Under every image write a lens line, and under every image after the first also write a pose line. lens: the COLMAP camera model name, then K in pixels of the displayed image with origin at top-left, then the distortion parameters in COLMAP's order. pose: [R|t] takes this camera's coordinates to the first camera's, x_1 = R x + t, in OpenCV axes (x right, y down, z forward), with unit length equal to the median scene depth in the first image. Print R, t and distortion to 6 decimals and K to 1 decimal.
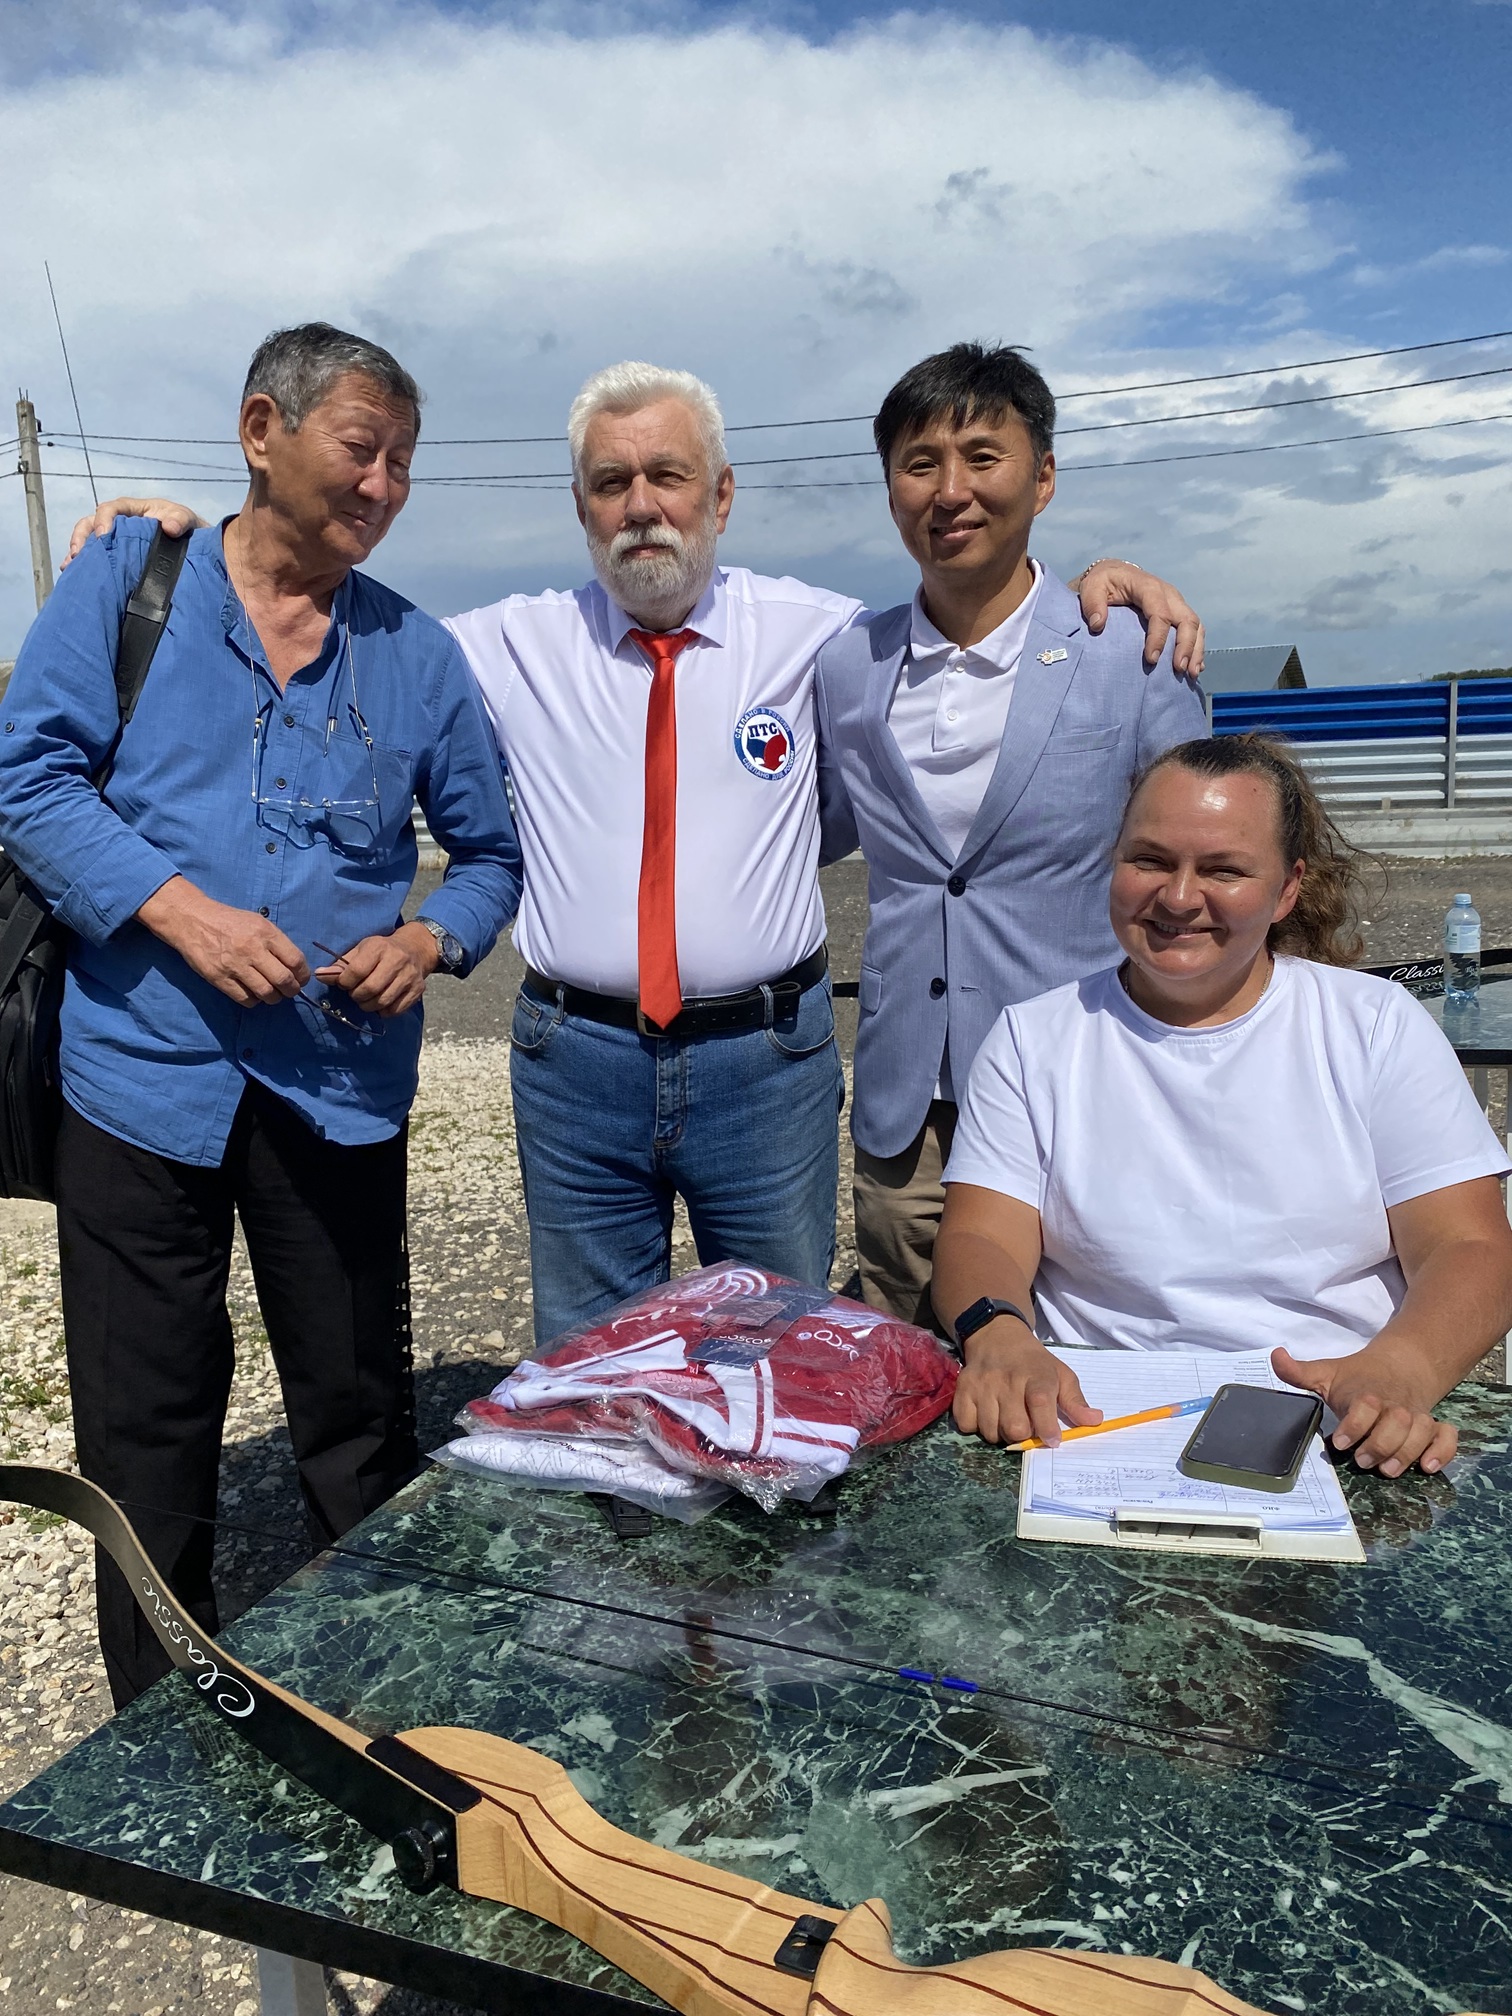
lens RADIAL K [[1526.4, 0, 737.1], [0, 1526.4, 1008.6], [0, 0, 1]] dist [0.002974, 0.003671]
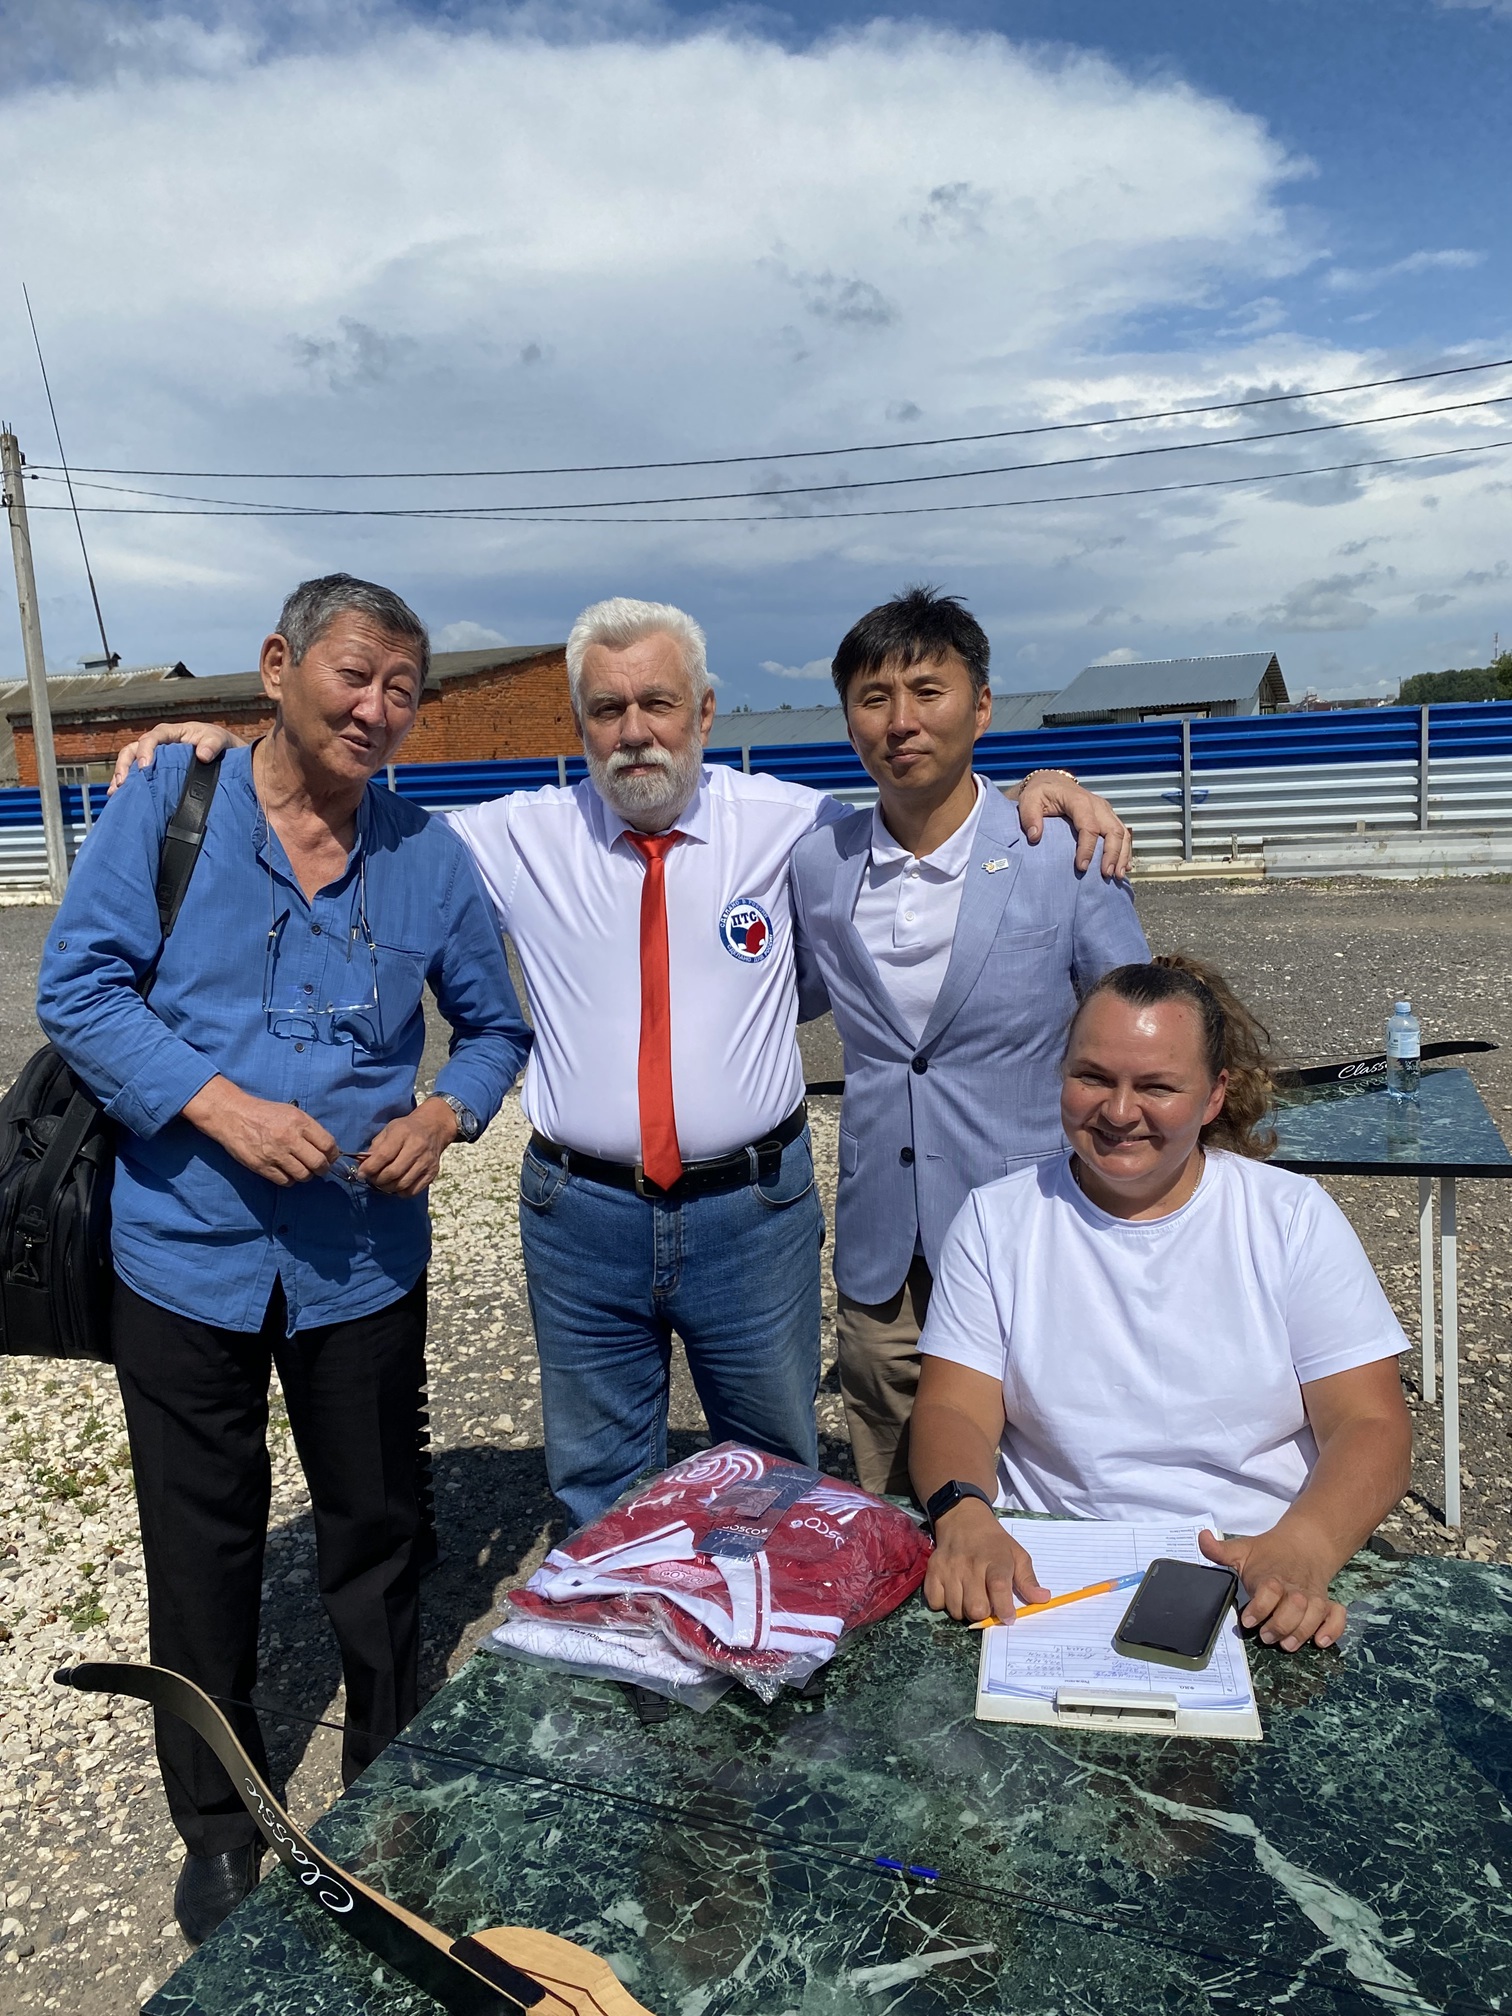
lens RADIAL K [[1529.6, 0, 756.0], [0, 1529.6, 1008.0], [0, 0, 1]] dist [-0.001449, 0.007461]
pose [[0.999736, -0.012732, 0.019125, -0.003856], [0.012793, 0.999913, -0.003102, -0.182419], [-0.019083, 0.003346, 0.999812, -0.171171]]
